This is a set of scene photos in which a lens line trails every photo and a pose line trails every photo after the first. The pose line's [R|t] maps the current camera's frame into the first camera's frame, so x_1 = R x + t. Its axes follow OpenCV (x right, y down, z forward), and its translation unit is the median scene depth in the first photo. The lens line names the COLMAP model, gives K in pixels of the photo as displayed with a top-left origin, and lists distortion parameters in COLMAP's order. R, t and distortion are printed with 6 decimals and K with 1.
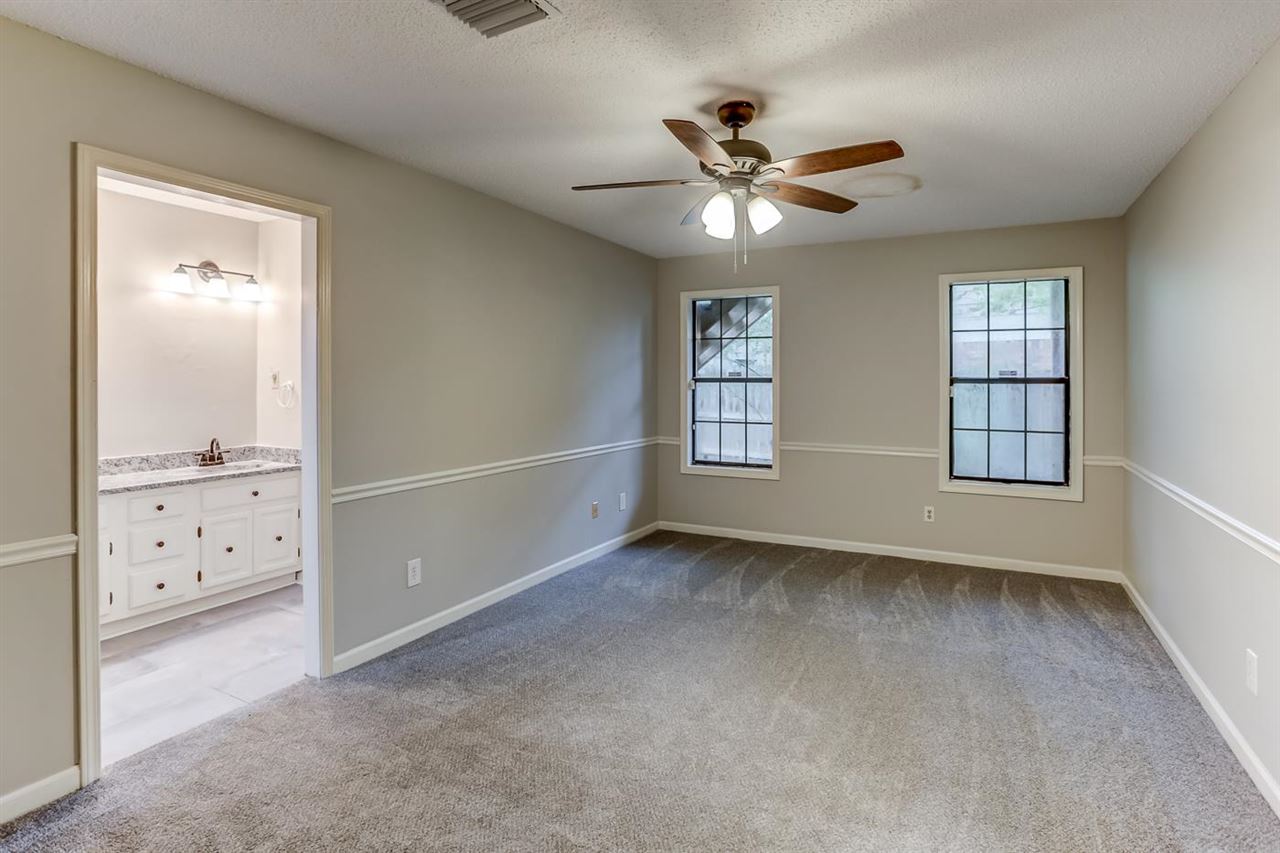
lens RADIAL K [[664.6, 0, 631.6], [0, 664.6, 390.3], [0, 0, 1]] dist [-0.042396, 0.017167]
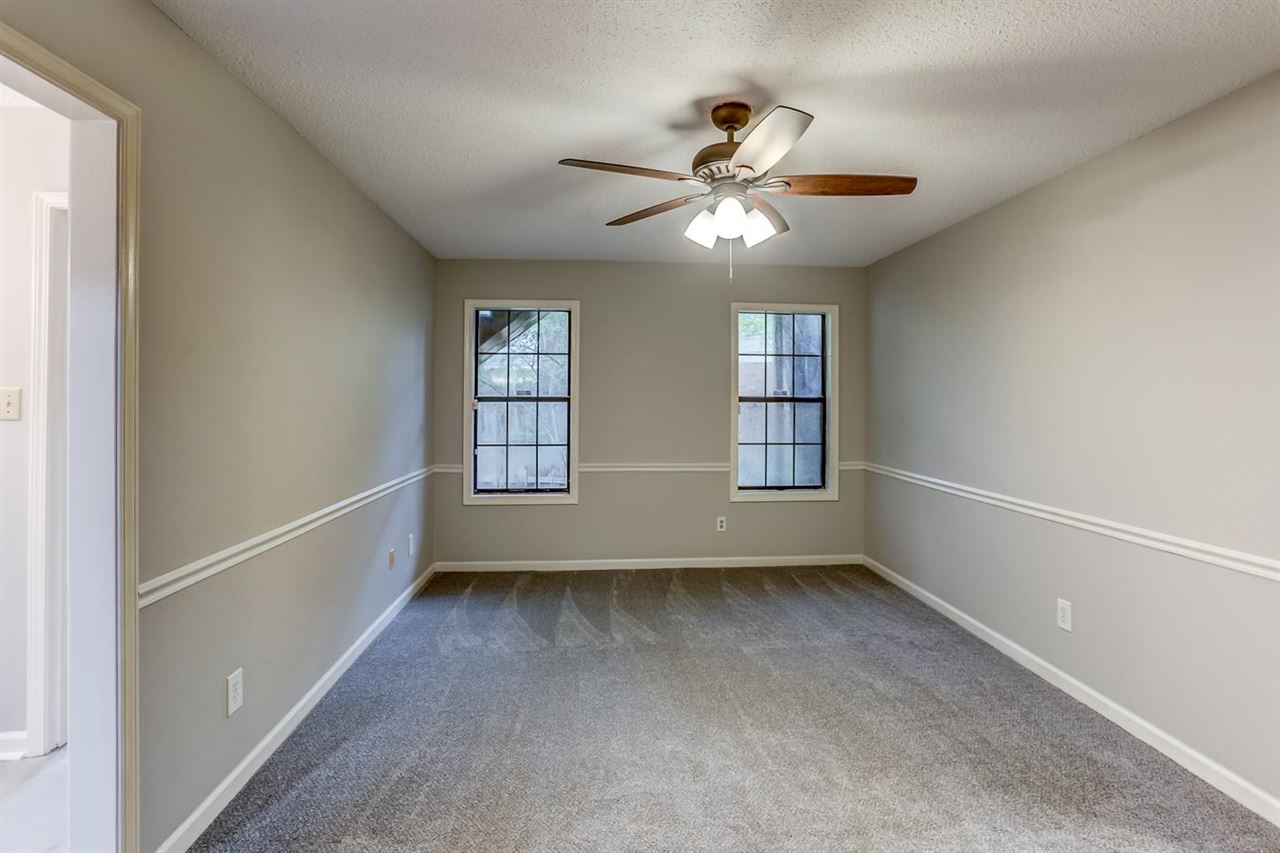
lens RADIAL K [[664.6, 0, 695.1], [0, 664.6, 400.9], [0, 0, 1]] dist [-0.042396, 0.017167]
pose [[0.825909, 0.000250, 0.563804, -0.229843], [0.006003, 0.999939, -0.009237, -0.003791], [-0.563772, 0.011013, 0.825857, 0.146615]]
